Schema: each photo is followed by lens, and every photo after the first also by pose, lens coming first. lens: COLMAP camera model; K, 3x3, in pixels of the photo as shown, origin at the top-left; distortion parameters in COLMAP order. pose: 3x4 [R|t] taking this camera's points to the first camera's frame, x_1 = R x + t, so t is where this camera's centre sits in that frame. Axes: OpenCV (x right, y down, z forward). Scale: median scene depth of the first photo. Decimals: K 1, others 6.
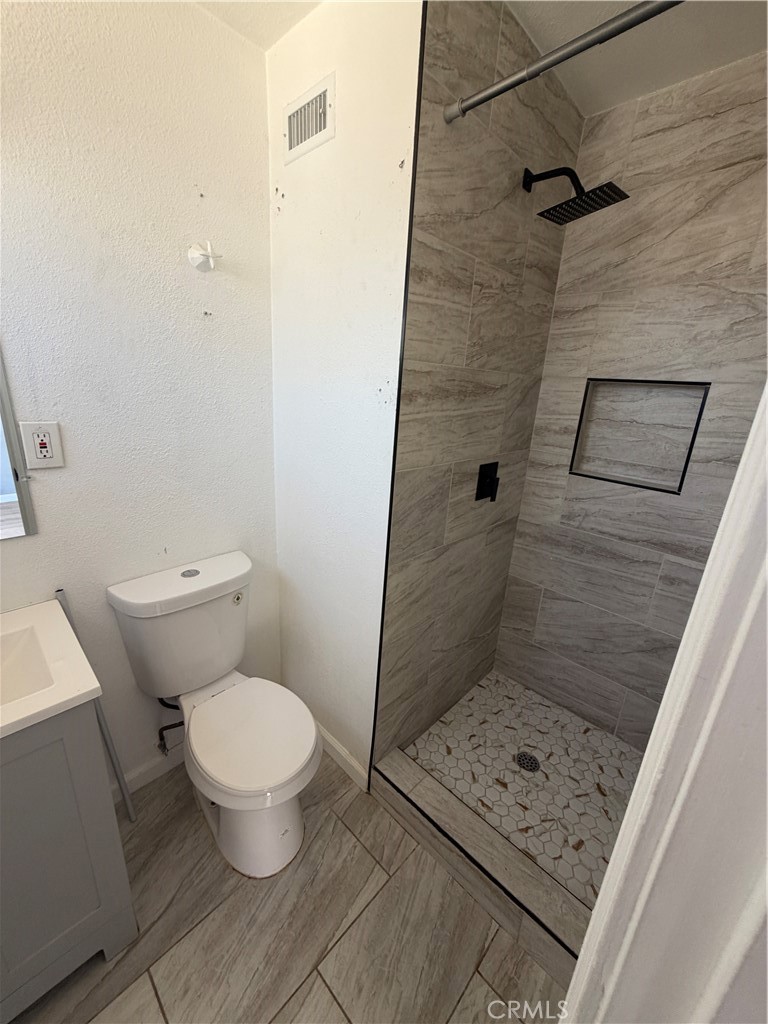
lens RADIAL K [[408.3, 0, 384.0], [0, 408.3, 512.2], [0, 0, 1]] dist [0.001330, 0.000262]
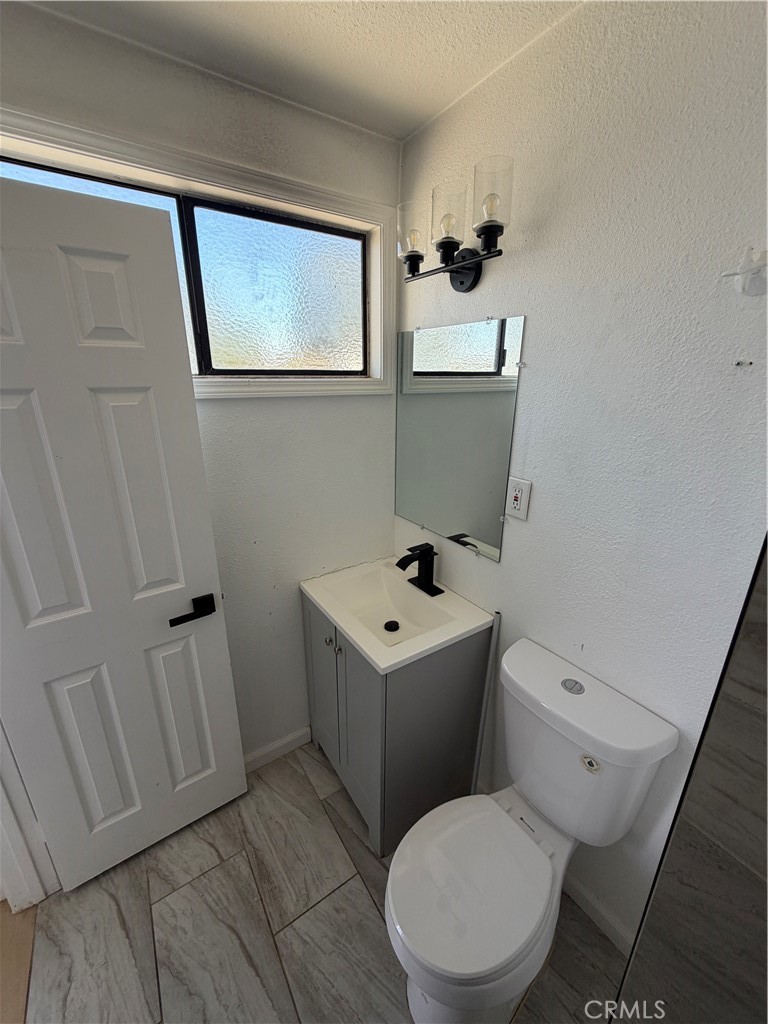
lens RADIAL K [[408.3, 0, 384.2], [0, 408.3, 511.2], [0, 0, 1]] dist [0.001330, 0.000262]
pose [[-0.228161, 0.250637, -0.940810, 0.357904], [-0.314532, 0.895511, 0.314848, -0.377017], [0.921419, 0.367751, -0.125488, 0.804354]]
